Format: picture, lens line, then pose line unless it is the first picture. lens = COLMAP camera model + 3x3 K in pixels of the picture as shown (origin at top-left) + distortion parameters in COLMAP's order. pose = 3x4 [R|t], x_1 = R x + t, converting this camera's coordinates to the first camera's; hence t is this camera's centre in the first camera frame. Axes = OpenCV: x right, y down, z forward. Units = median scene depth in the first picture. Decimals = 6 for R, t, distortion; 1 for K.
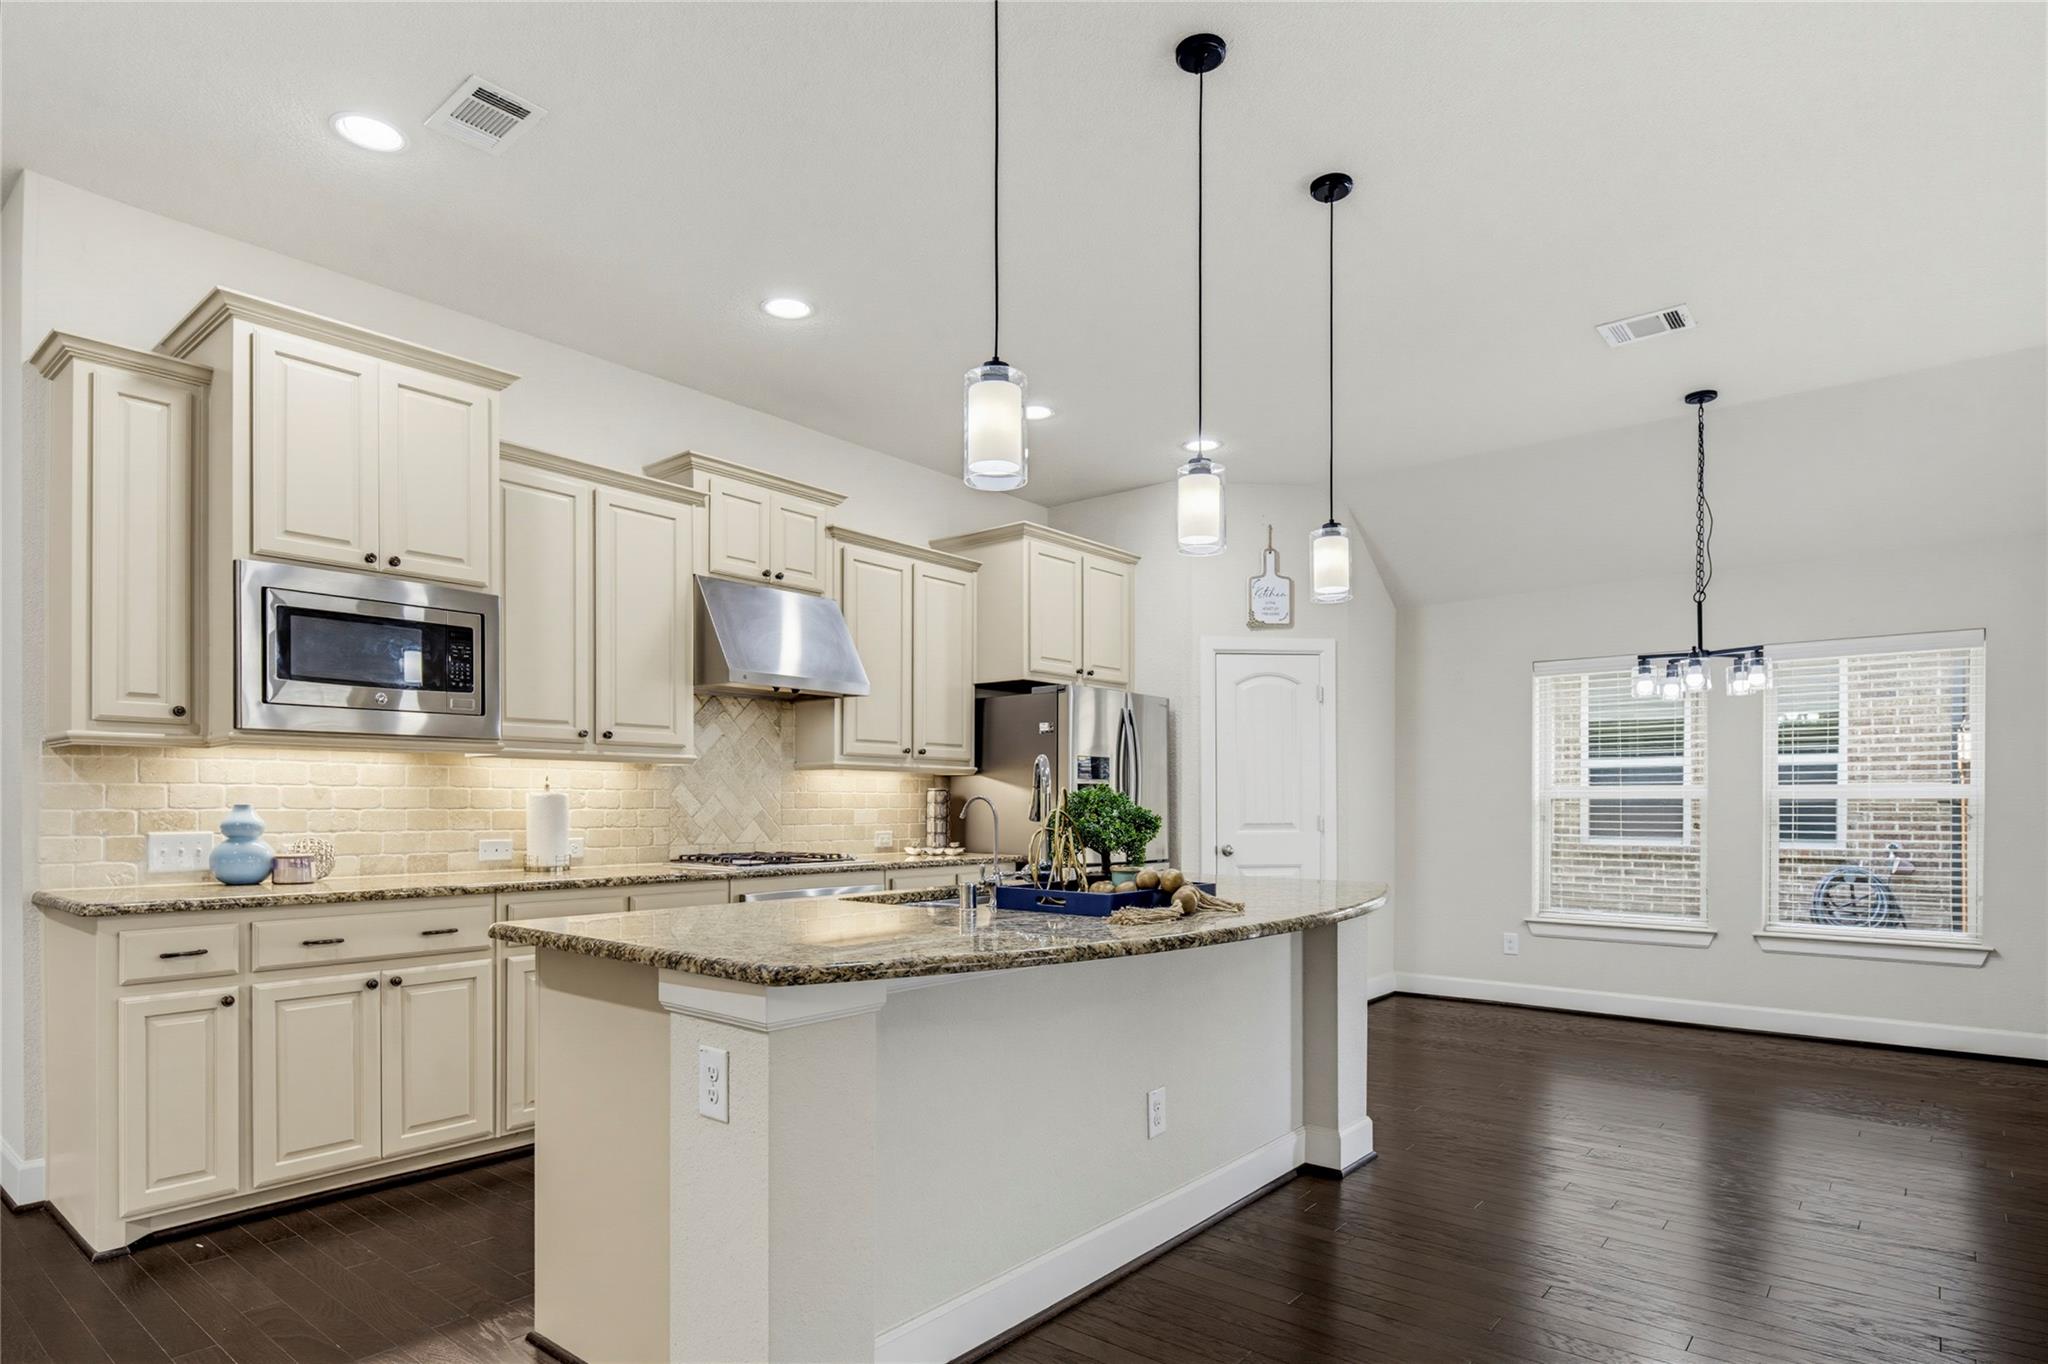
lens RADIAL K [[1110.6, 0, 1019.6], [0, 1110.6, 802.7], [0, 0, 1]] dist [0.001769, -0.000437]
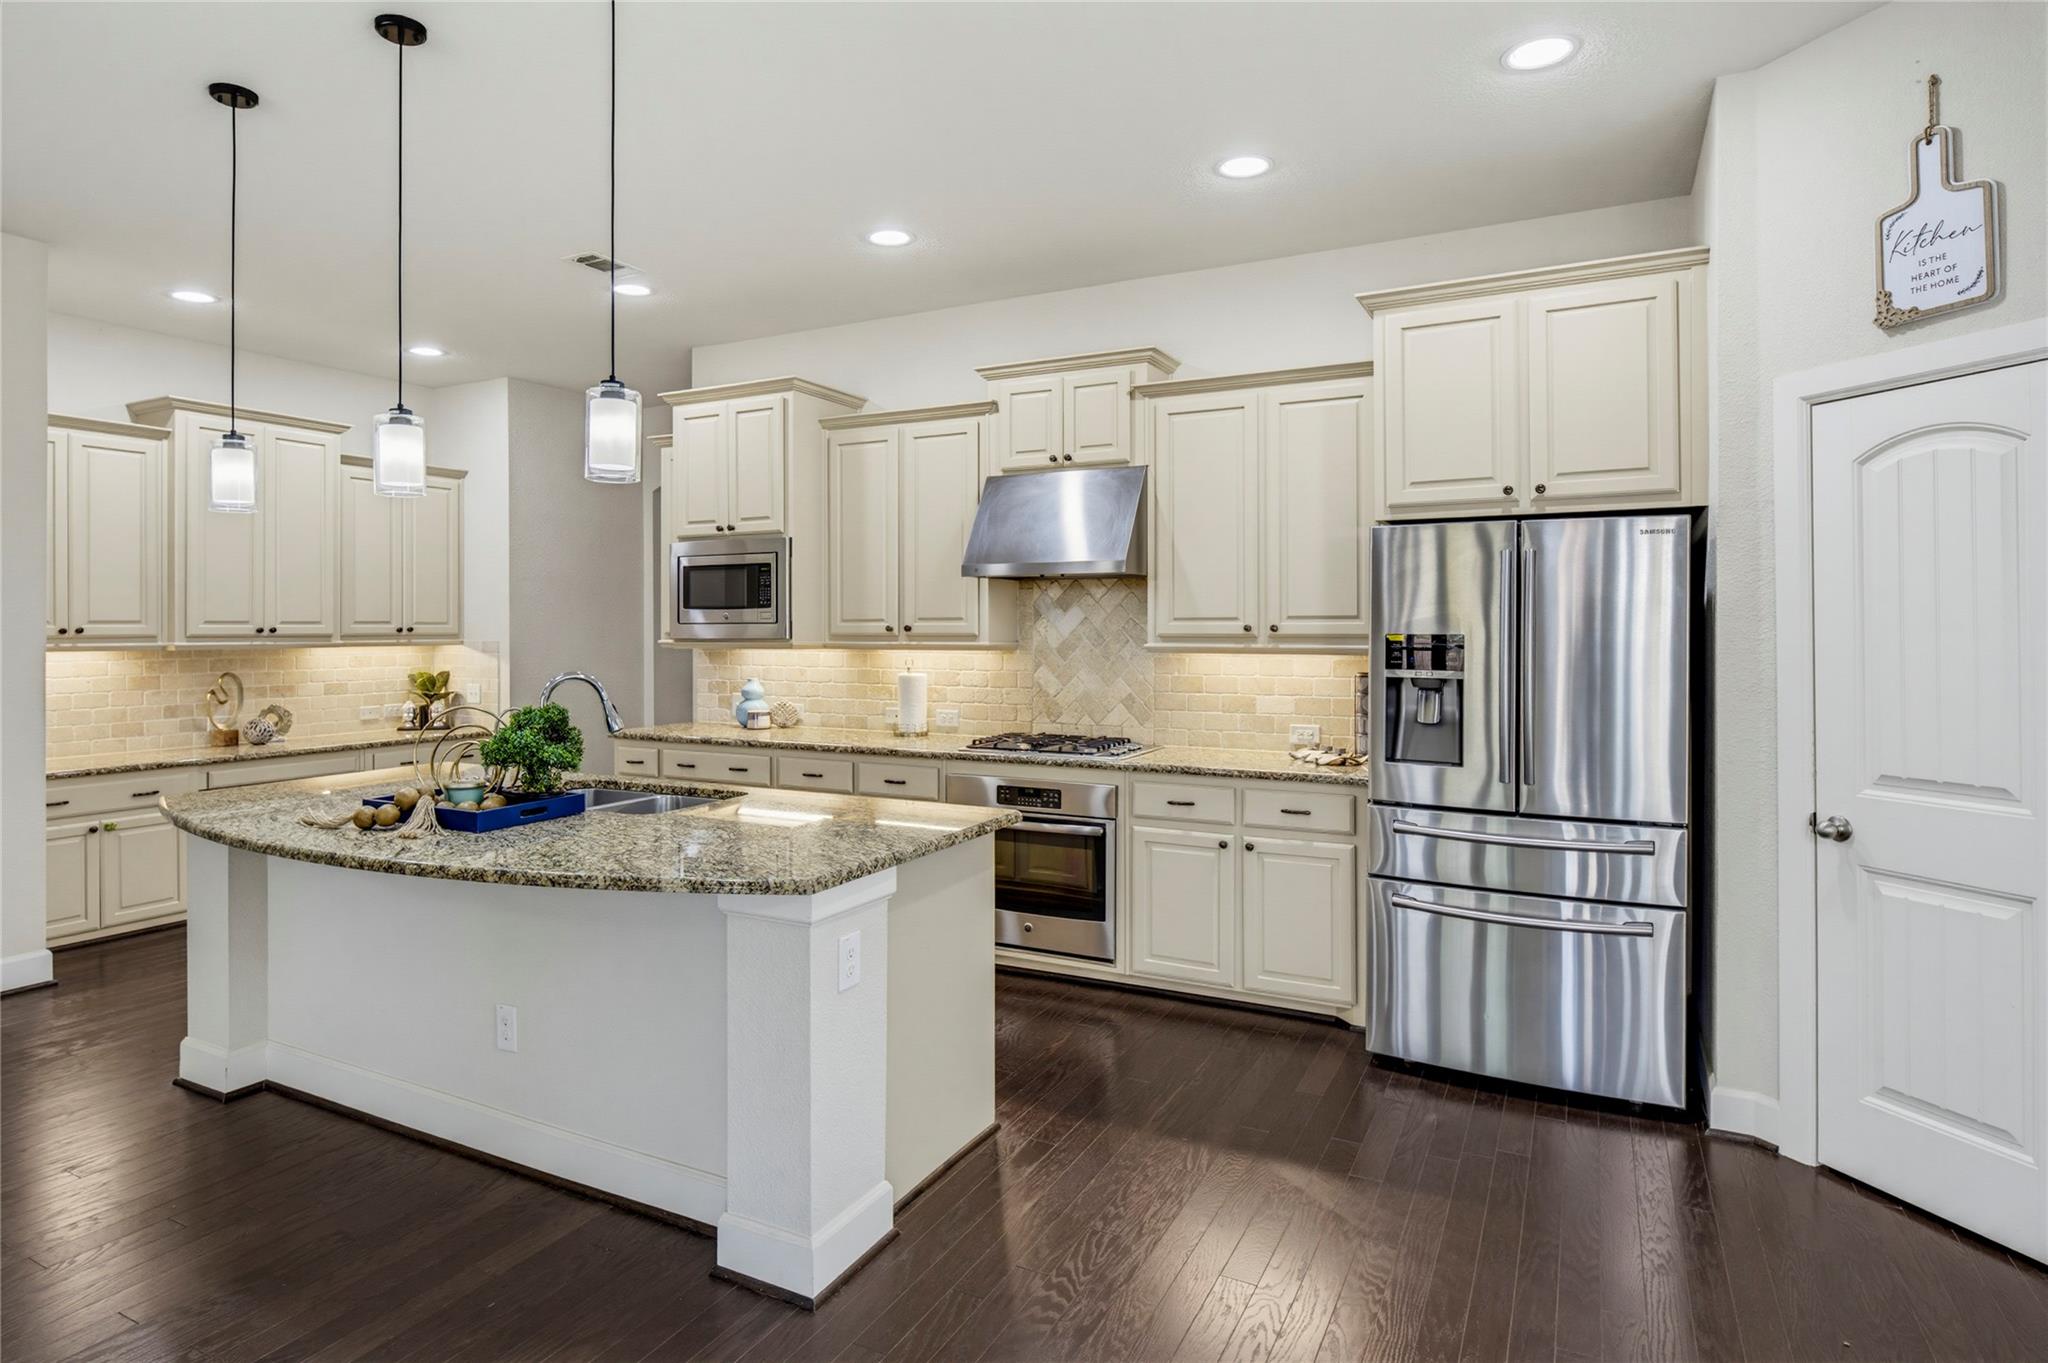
lens RADIAL K [[1111.7, 0, 1021.6], [0, 1111.7, 625.4], [0, 0, 1]] dist [-0.000875, -0.003091]
pose [[0.216709, -0.002929, -0.976232, 0.896459], [0.002590, 0.999994, -0.002426, -0.064833], [0.976233, -0.002003, 0.216715, 0.909597]]
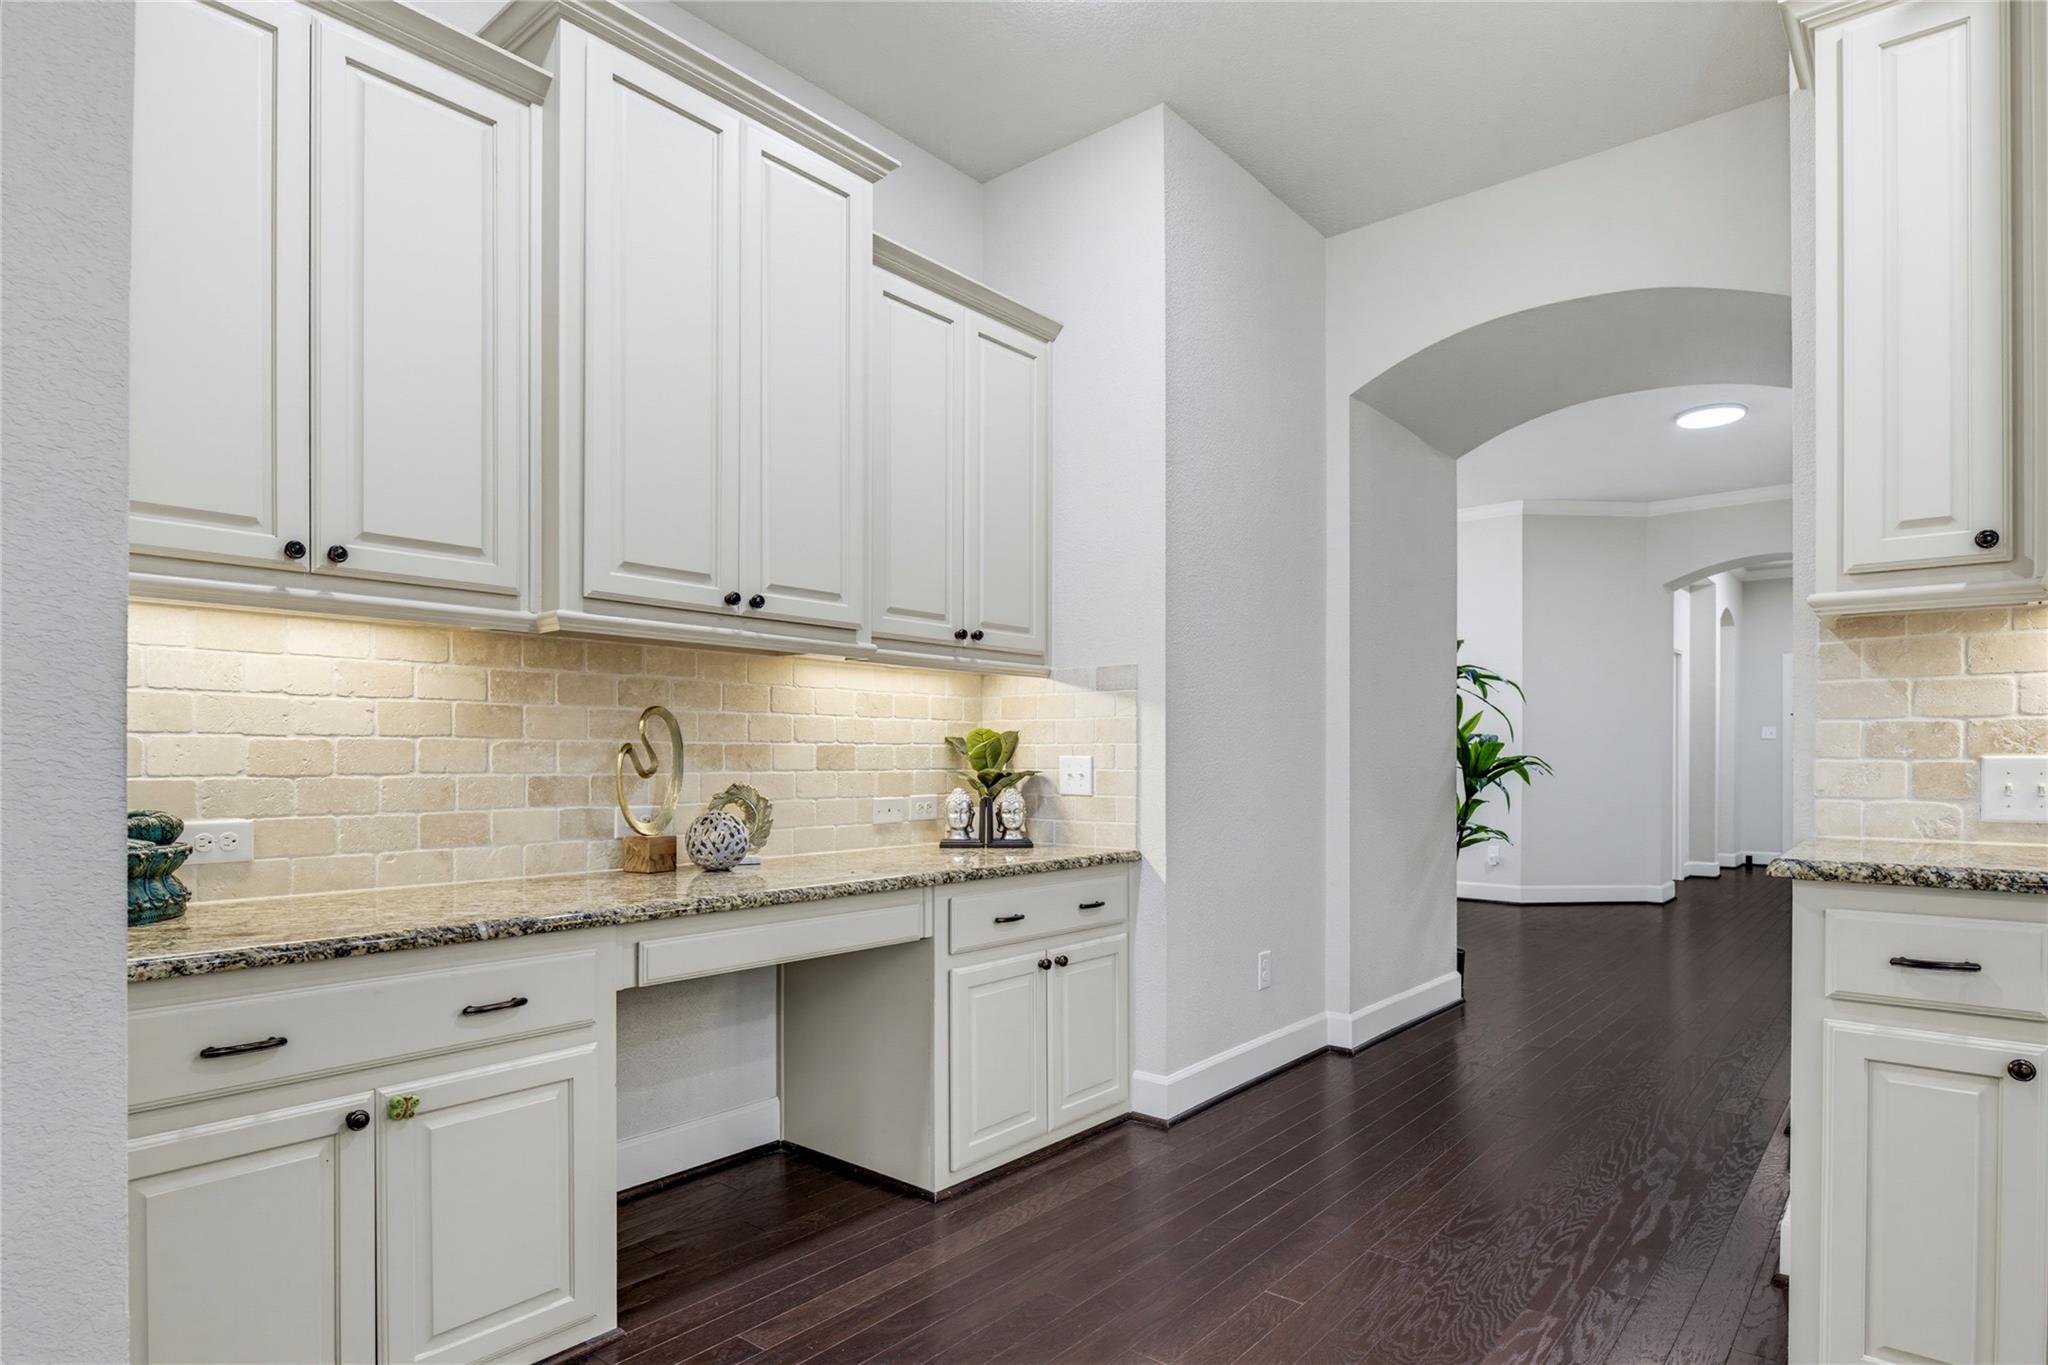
lens RADIAL K [[1116.5, 0, 1025.4], [0, 1116.5, 761.6], [0, 0, 1]] dist [0.001505, -0.000391]
pose [[0.001259, -0.000761, -0.999999, -0.144147], [-0.000985, 0.999999, -0.000763, 0.026624], [0.999999, 0.000986, 0.001258, 0.402809]]
